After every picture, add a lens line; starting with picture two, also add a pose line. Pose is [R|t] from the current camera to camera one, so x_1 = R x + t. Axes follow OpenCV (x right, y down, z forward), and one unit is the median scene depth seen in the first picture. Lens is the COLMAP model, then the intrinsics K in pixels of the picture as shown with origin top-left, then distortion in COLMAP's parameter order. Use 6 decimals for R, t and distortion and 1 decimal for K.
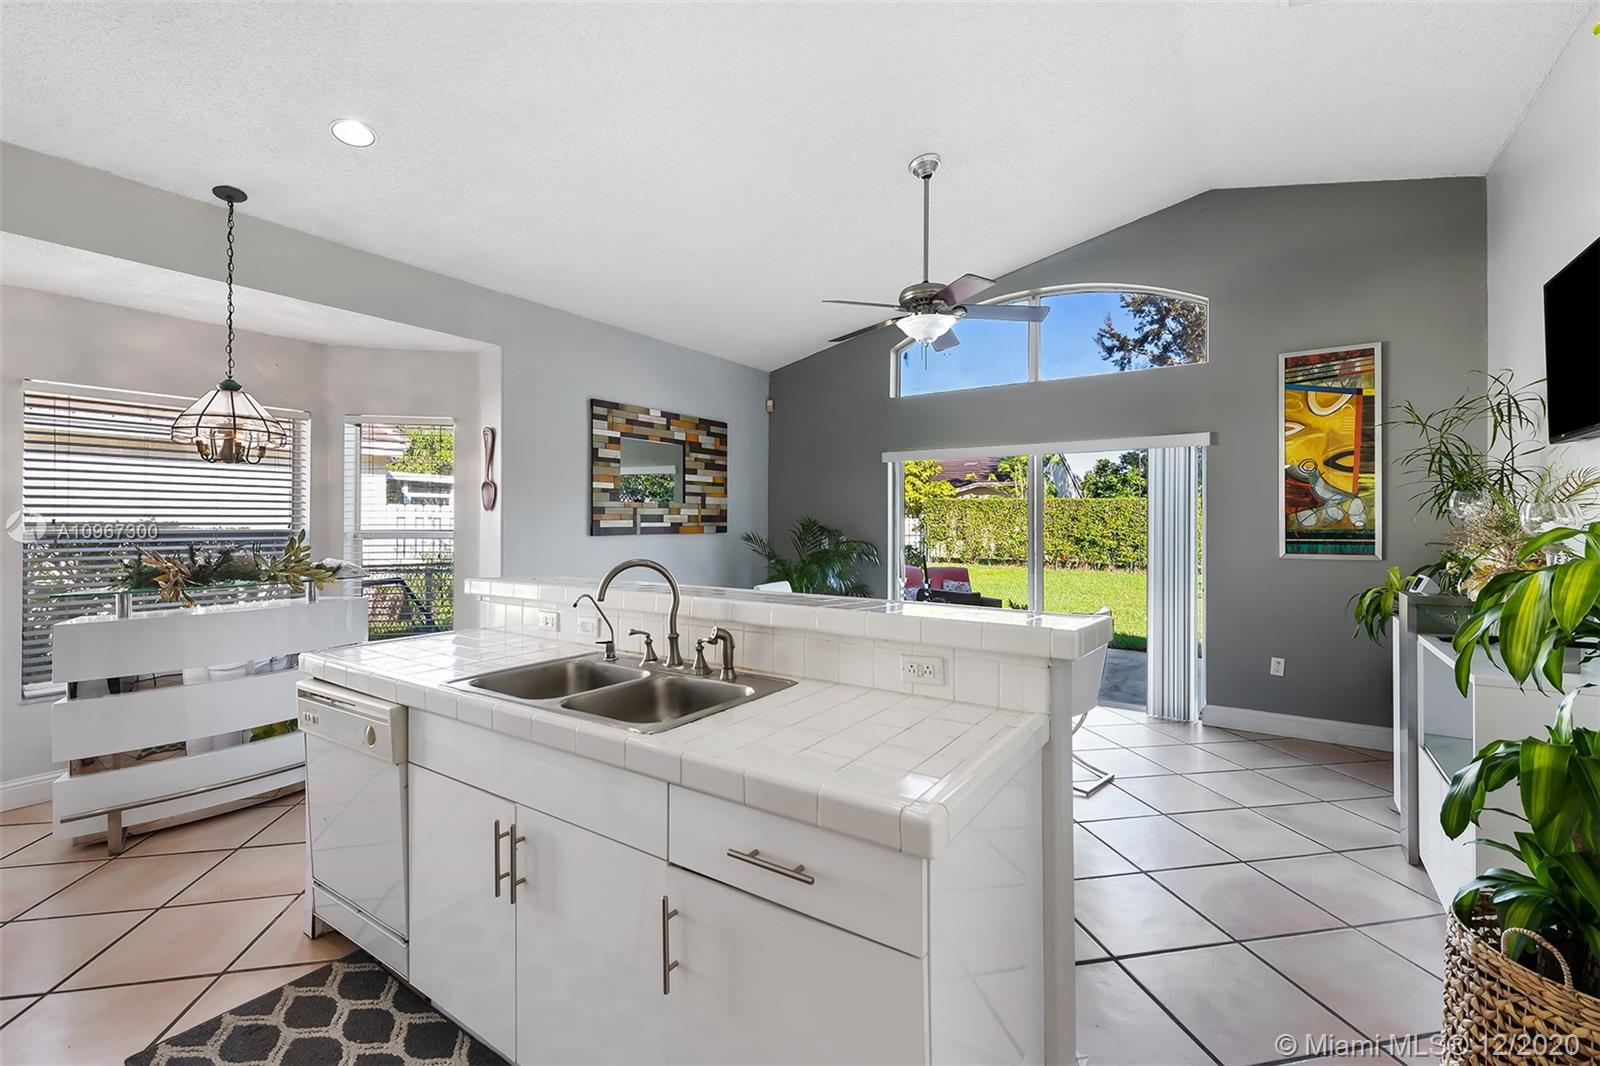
lens RADIAL K [[691.6, 0, 798.3], [0, 691.6, 518.6], [0, 0, 1]] dist [-0.000385, -0.000226]
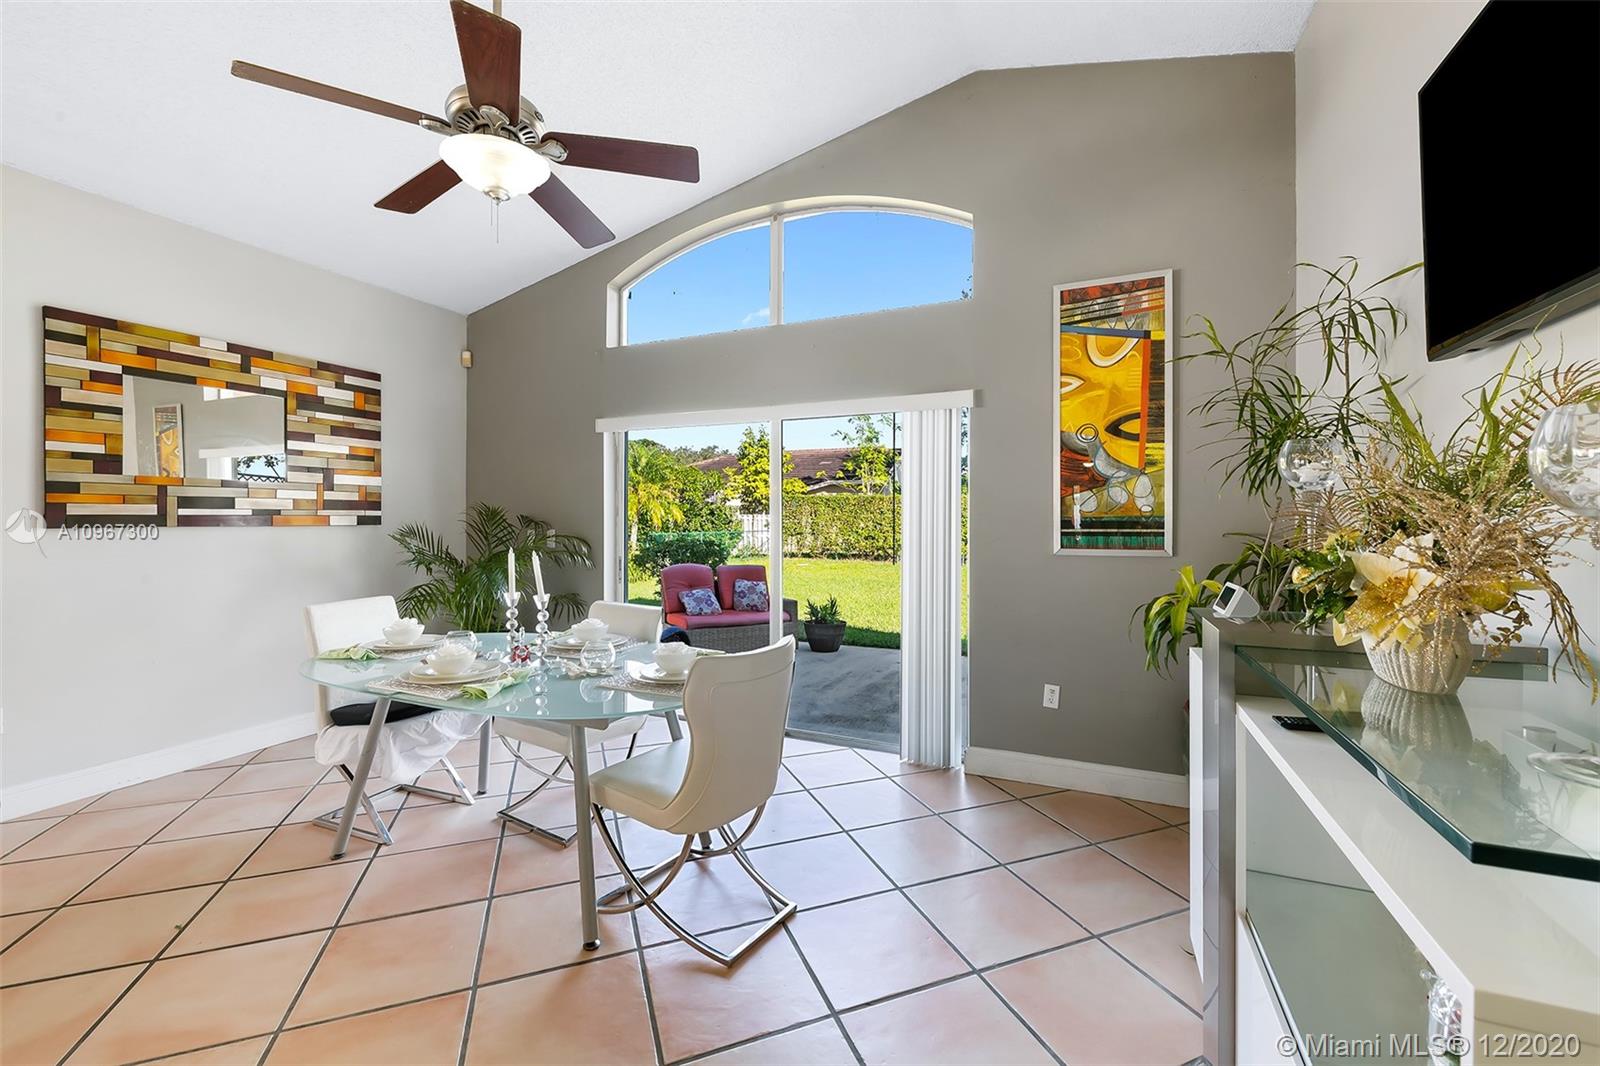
lens RADIAL K [[647.0, 0, 802.4], [0, 647.0, 519.0], [0, 0, 1]] dist [-0.000142, -0.000253]
pose [[0.982664, 0.000105, 0.185397, 0.290131], [-0.000906, 0.999991, 0.004239, 0.015317], [-0.185394, -0.004334, 0.982655, 0.349475]]
